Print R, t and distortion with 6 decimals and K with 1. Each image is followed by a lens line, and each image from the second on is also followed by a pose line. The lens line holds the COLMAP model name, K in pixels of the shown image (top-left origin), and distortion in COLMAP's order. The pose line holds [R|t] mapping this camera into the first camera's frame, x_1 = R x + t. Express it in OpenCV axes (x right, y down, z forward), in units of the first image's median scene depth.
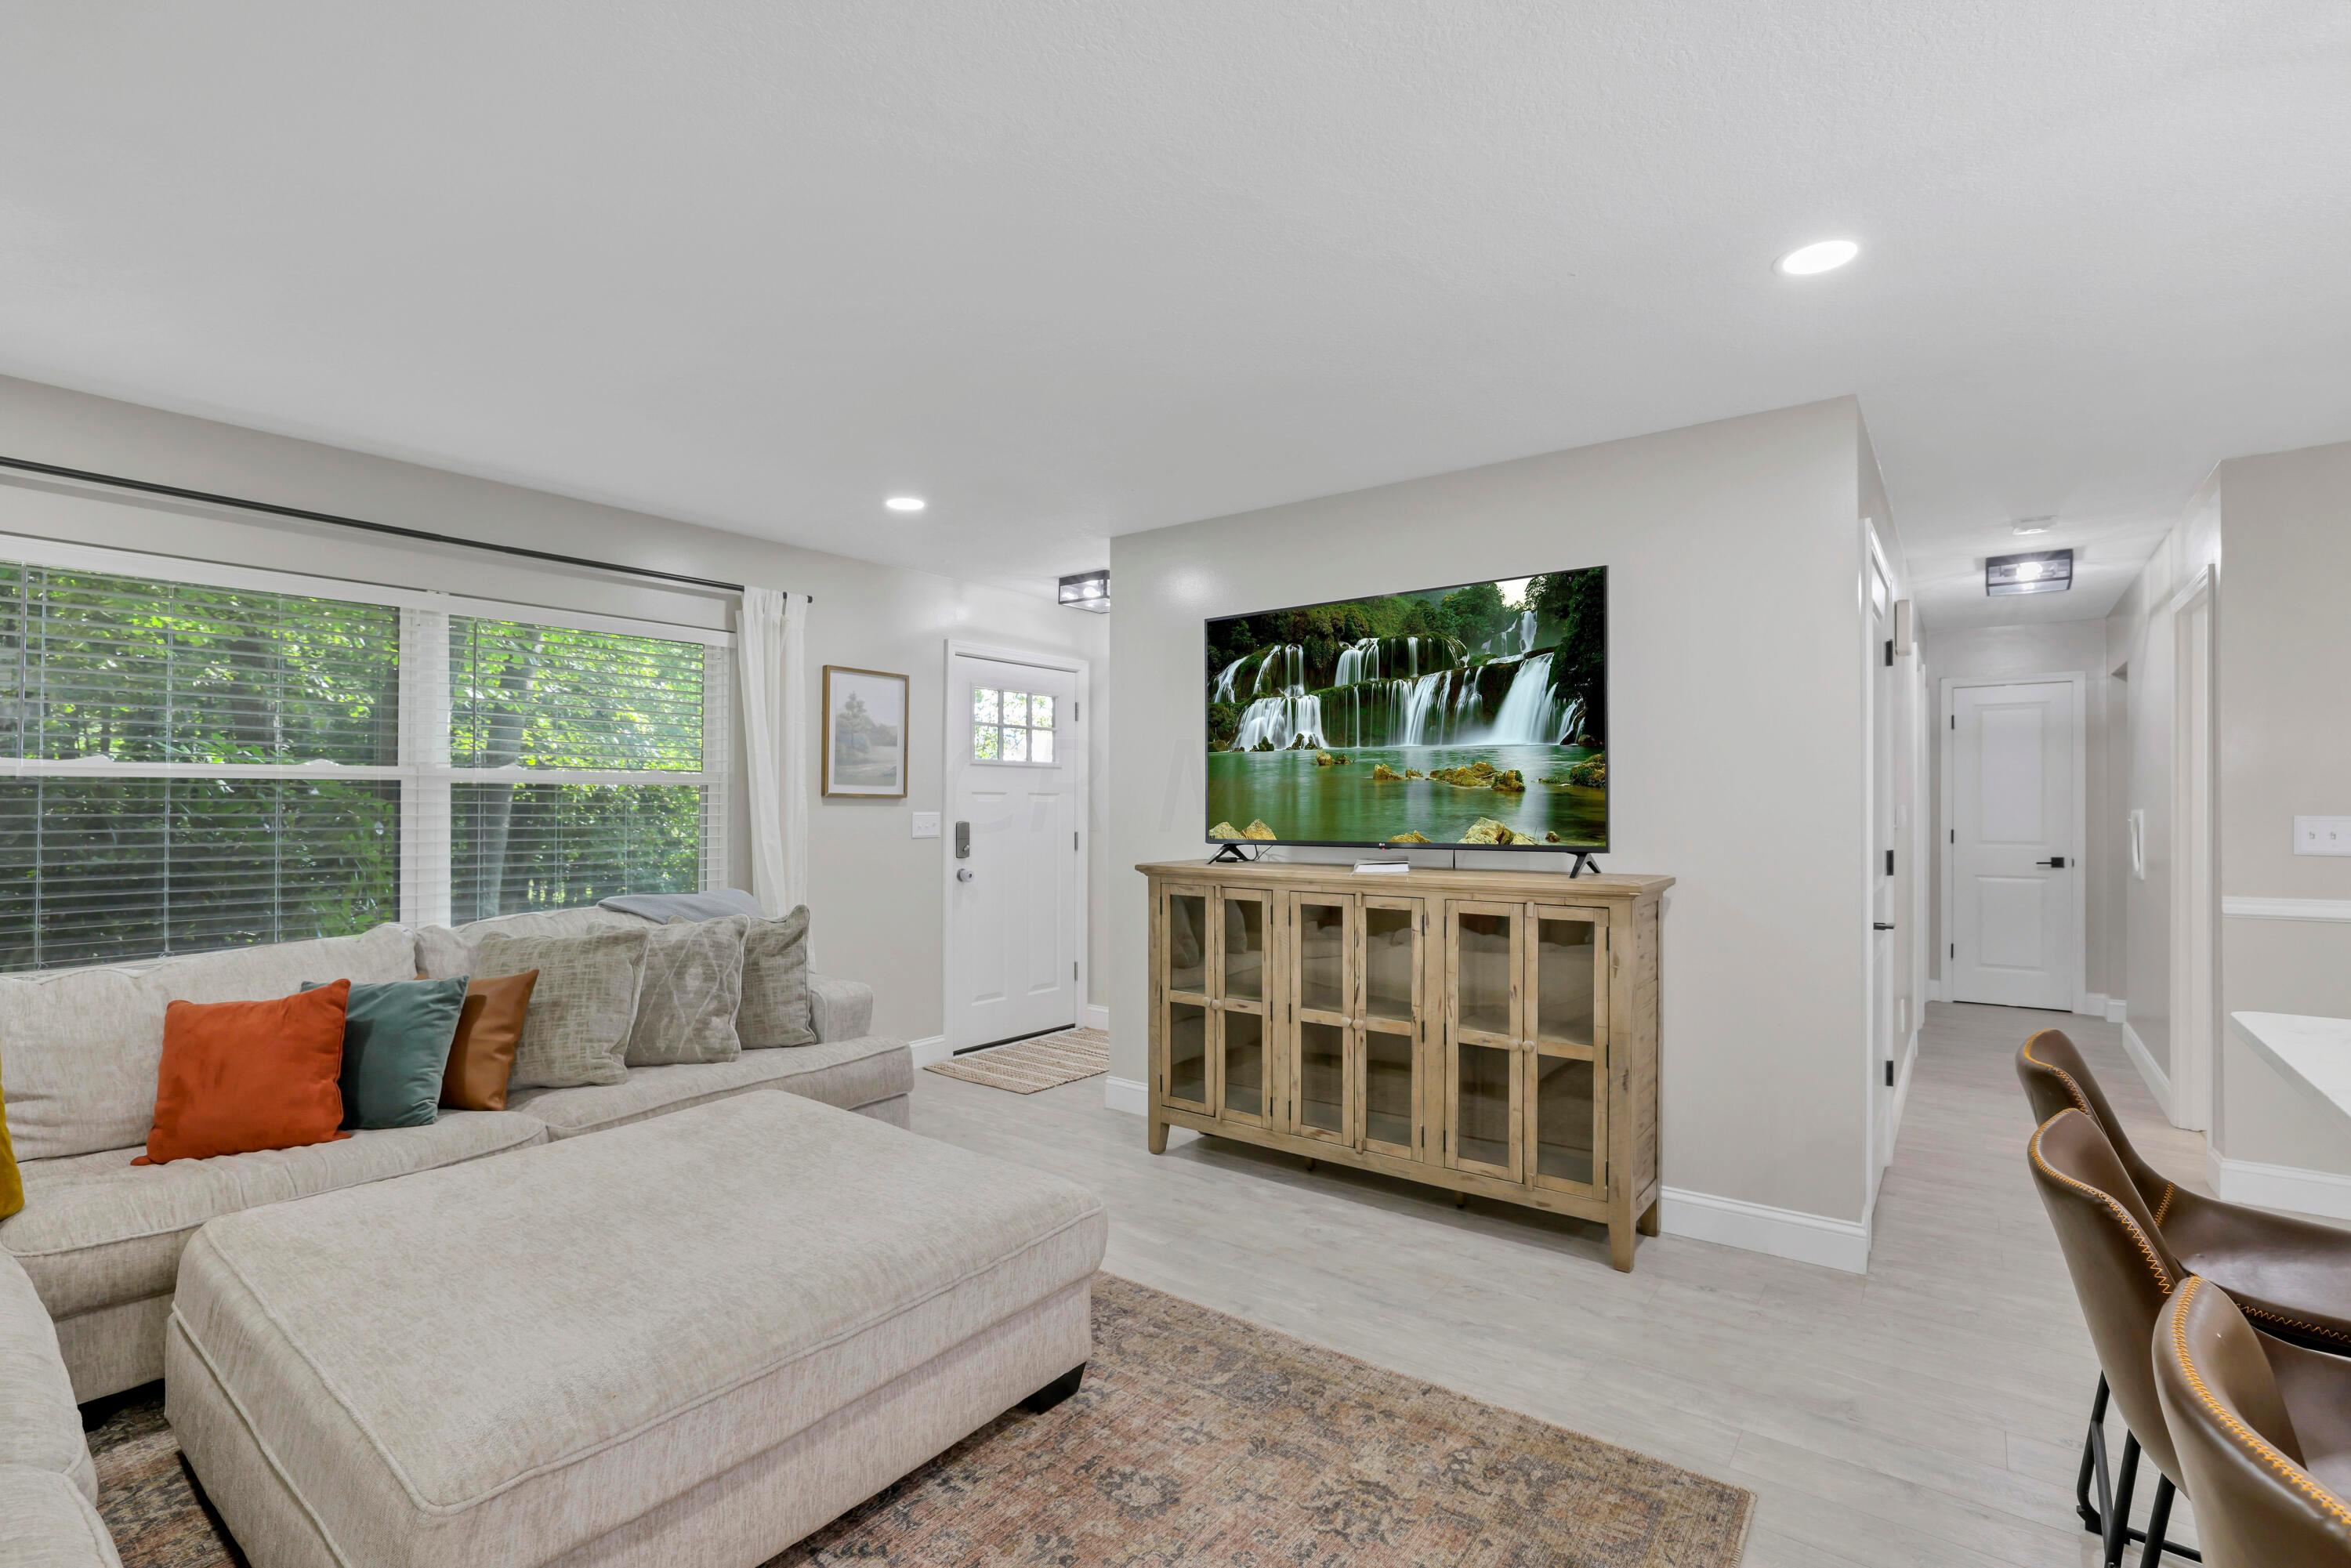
lens RADIAL K [[1039.8, 0, 1175.5], [0, 1039.8, 784.0], [0, 0, 1]] dist [-0.102013, 0.000032]
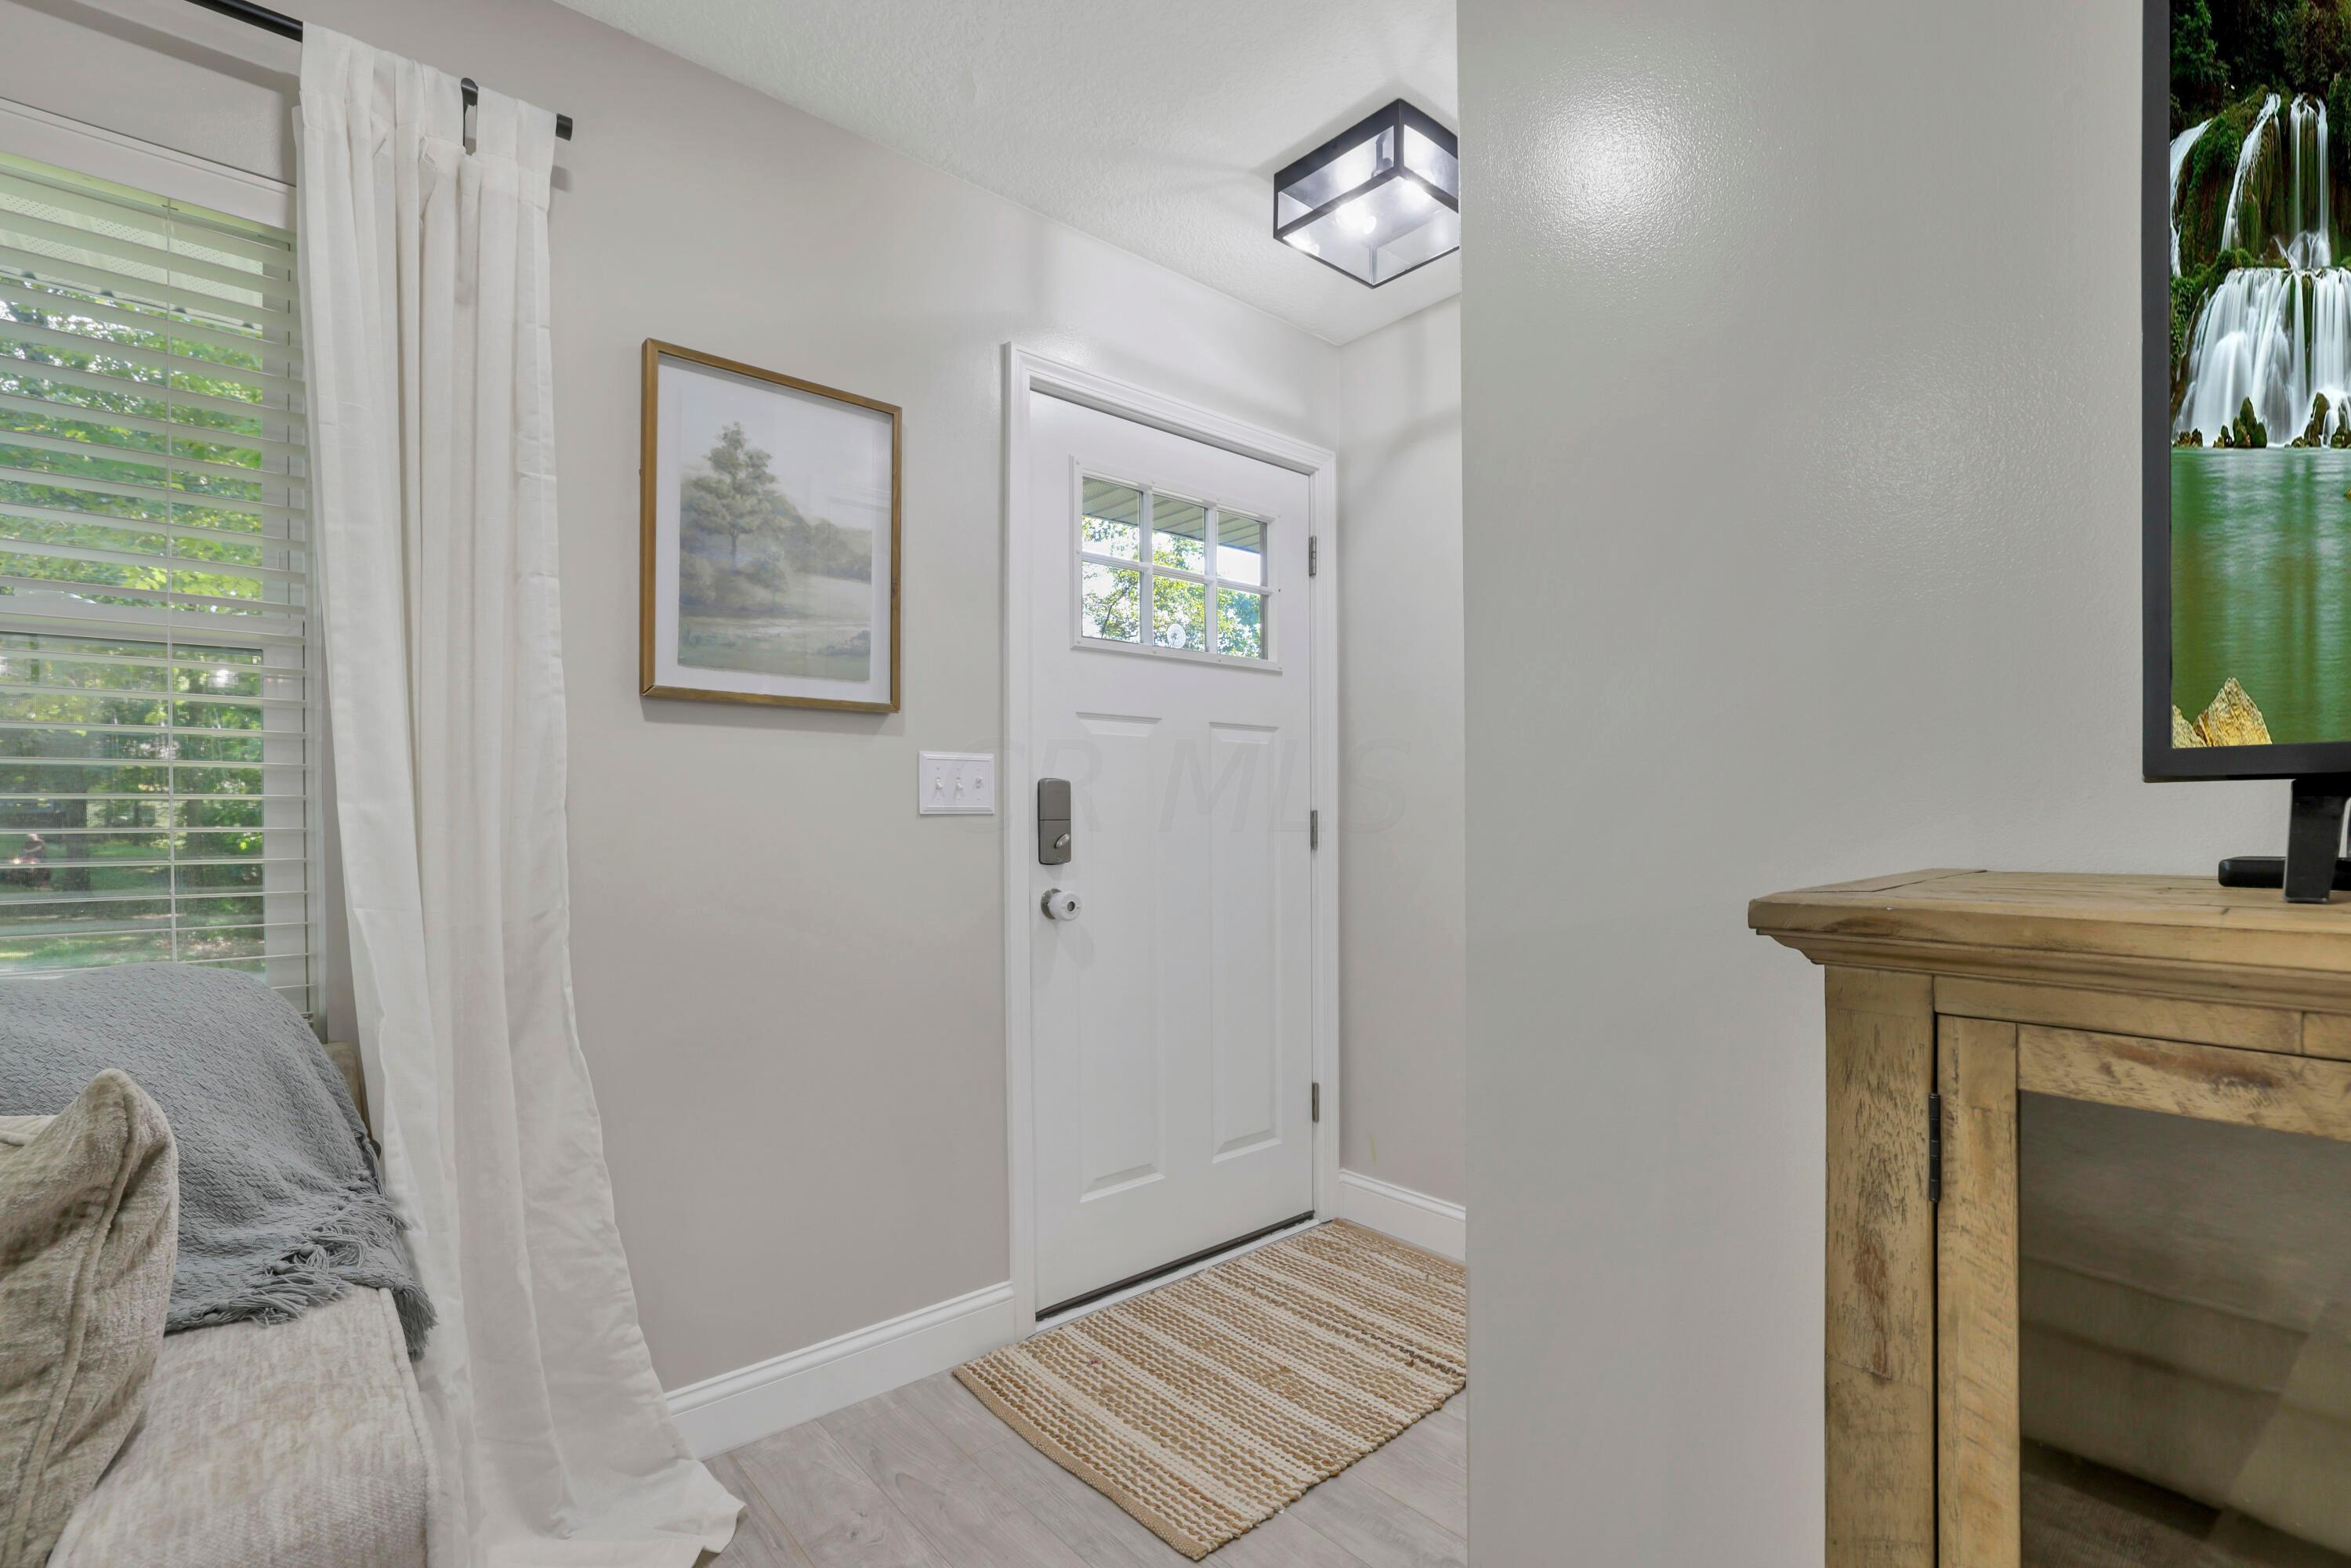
lens RADIAL K [[1041.8, 0, 1173.8], [0, 1041.8, 810.5], [0, 0, 1]] dist [-0.000881, -0.000028]
pose [[0.979488, -0.006489, -0.201399, -0.076145], [0.009681, 0.999843, 0.014869, 0.046136], [0.201271, -0.016514, 0.979396, 0.631077]]
